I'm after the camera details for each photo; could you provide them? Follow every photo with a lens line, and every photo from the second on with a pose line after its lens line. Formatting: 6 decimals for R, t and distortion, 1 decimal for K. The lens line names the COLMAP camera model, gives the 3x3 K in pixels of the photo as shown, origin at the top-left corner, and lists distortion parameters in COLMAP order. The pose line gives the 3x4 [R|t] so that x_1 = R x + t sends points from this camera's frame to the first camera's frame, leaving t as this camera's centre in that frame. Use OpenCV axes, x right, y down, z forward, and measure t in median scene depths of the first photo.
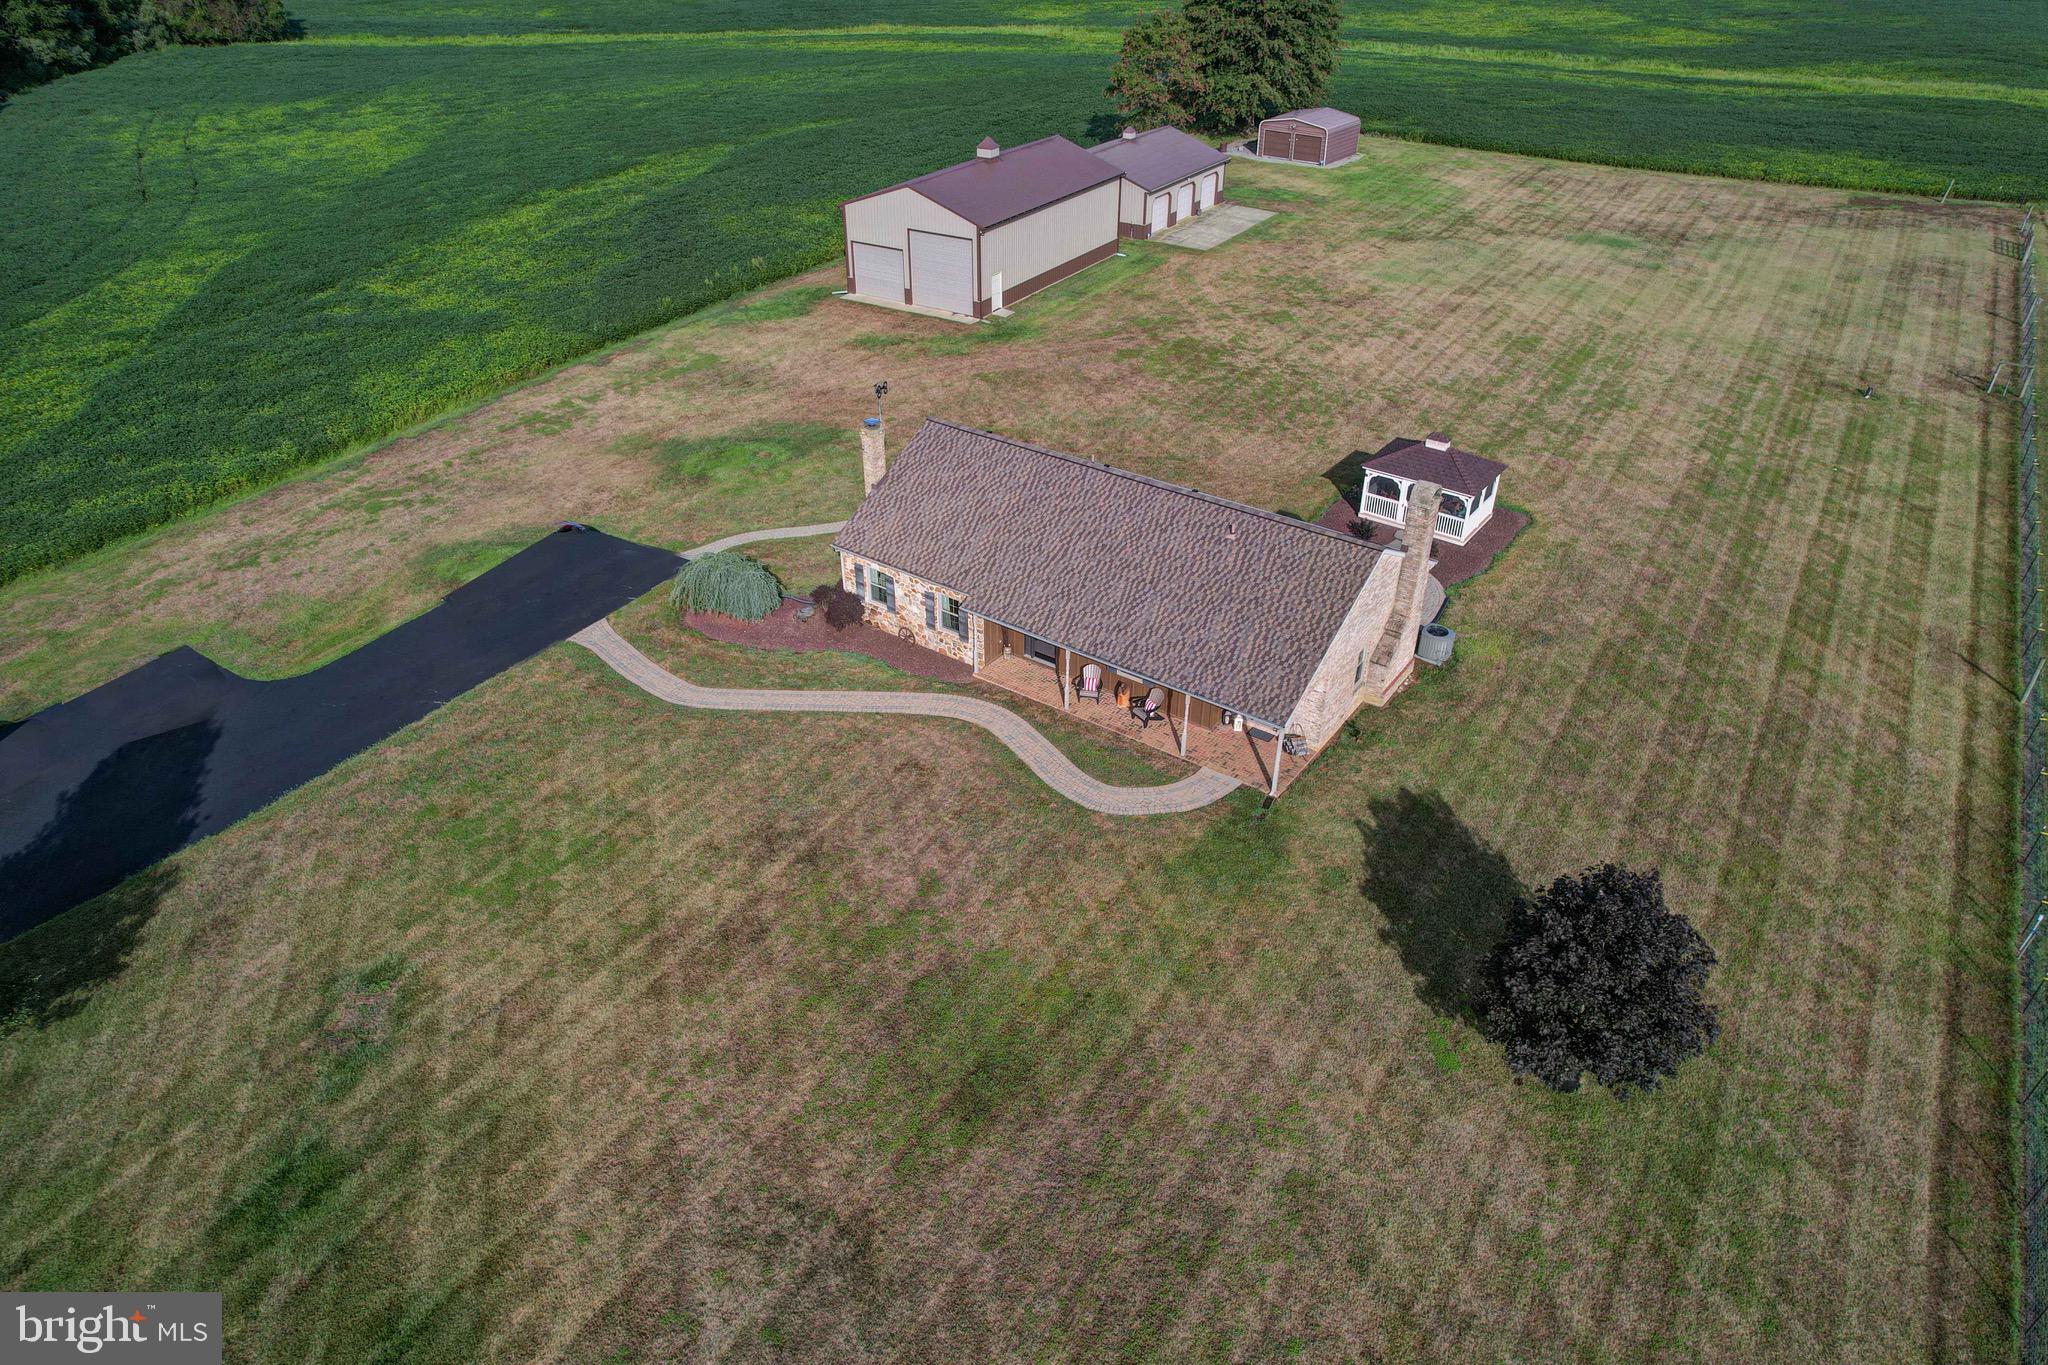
lens RADIAL K [[1315.4, 0, 1021.5], [0, 1315.4, 697.8], [0, 0, 1]] dist [-0.072337, 0.066678]
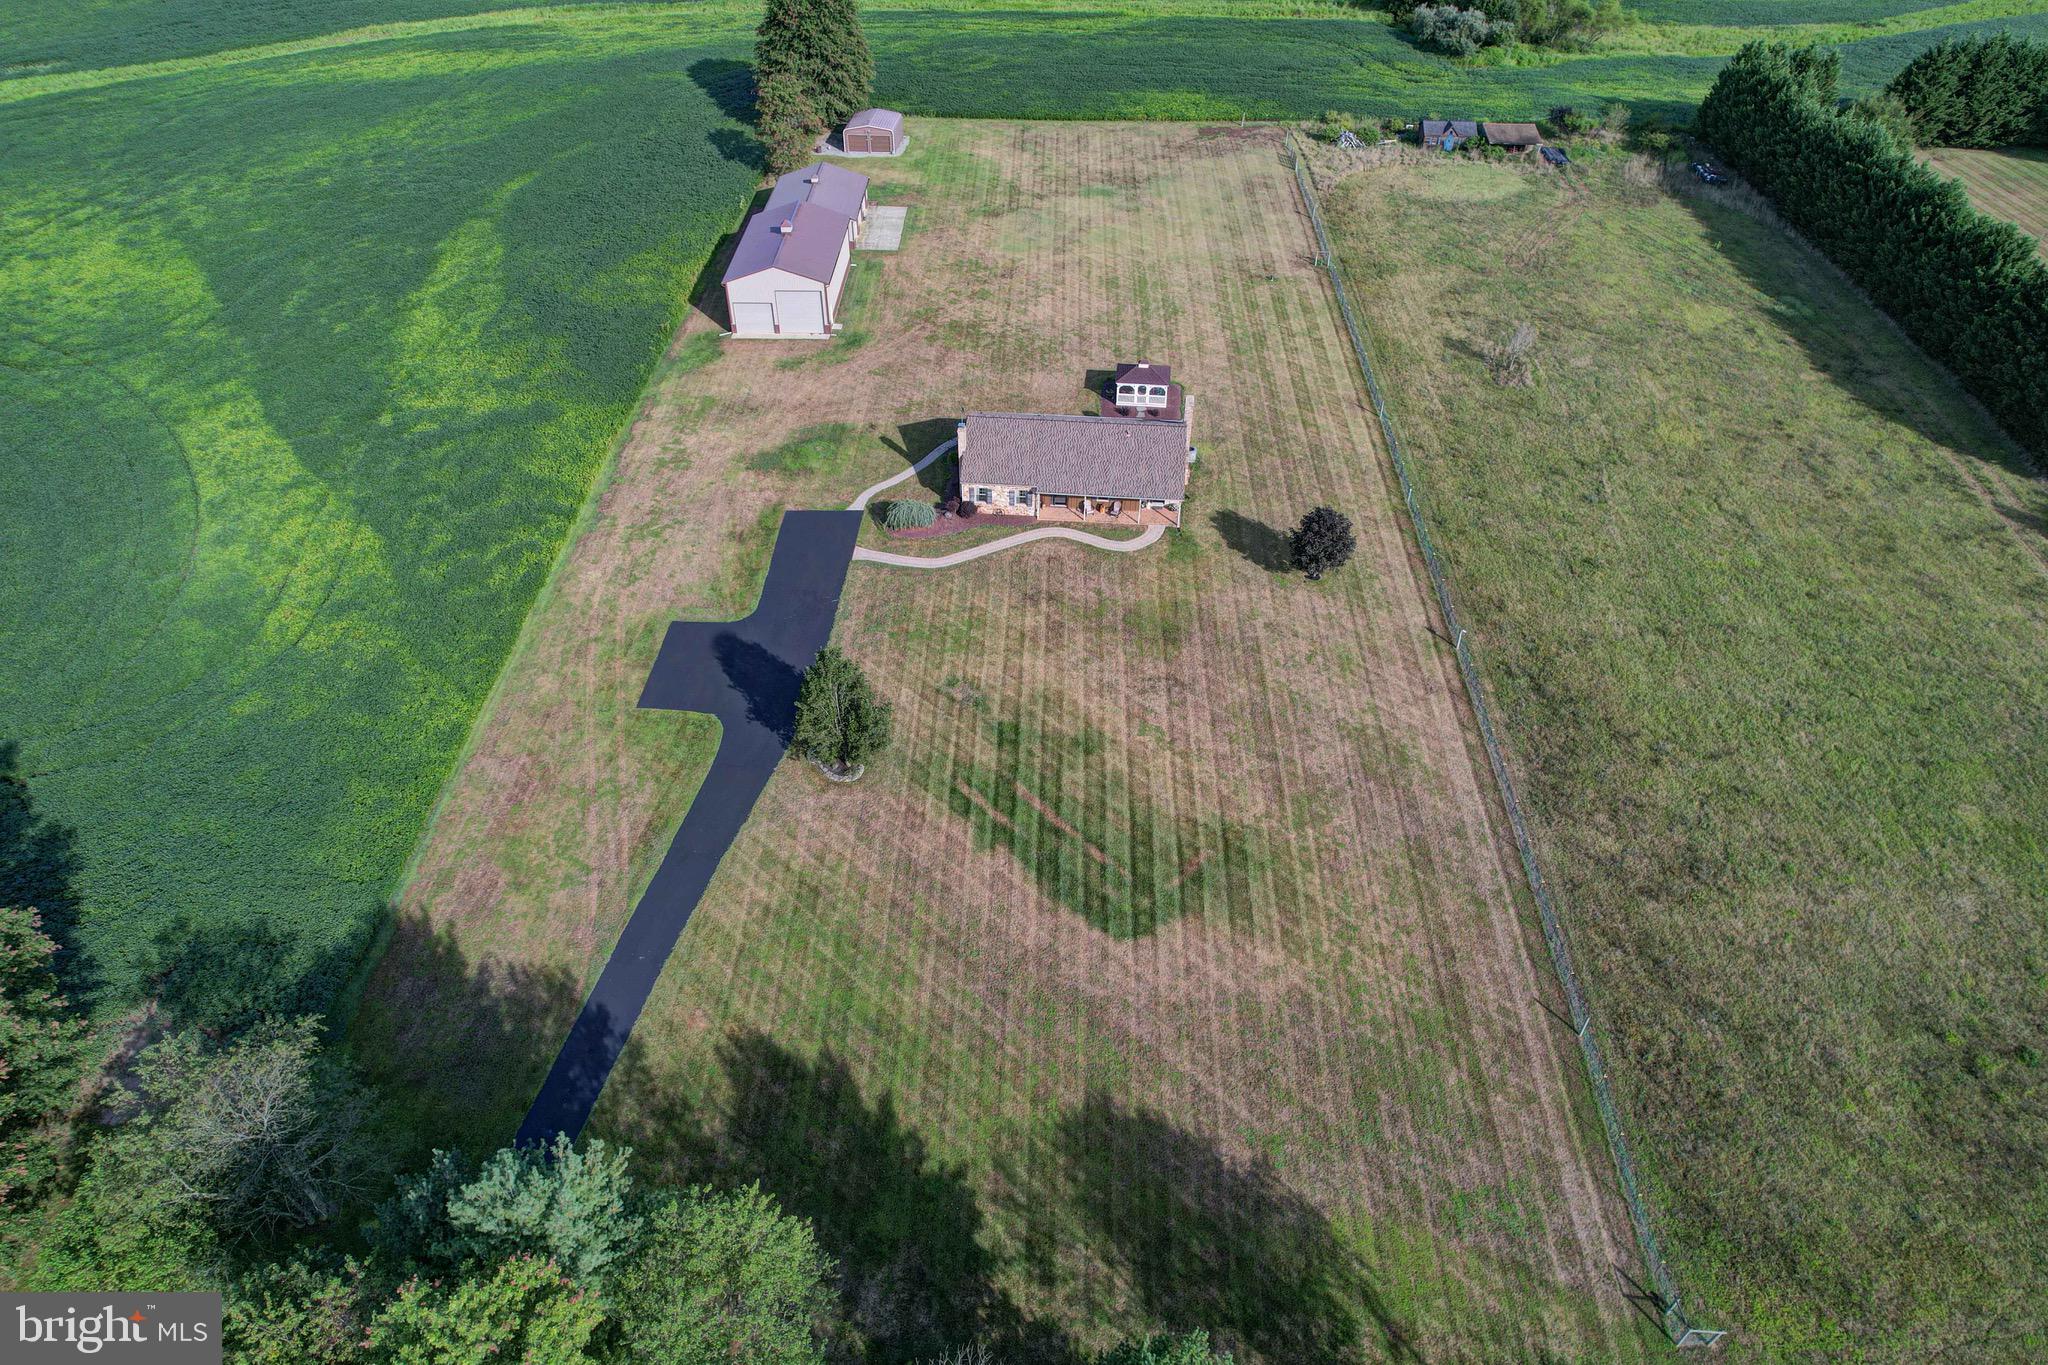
lens RADIAL K [[1315.4, 0, 1019.5], [0, 1315.4, 695.0], [0, 0, 1]] dist [-0.072337, 0.066678]
pose [[0.859893, -0.338047, 0.382502, -1.095683], [0.282681, 0.939264, 0.194614, -0.192677], [-0.425059, -0.059221, 0.903226, -1.160569]]
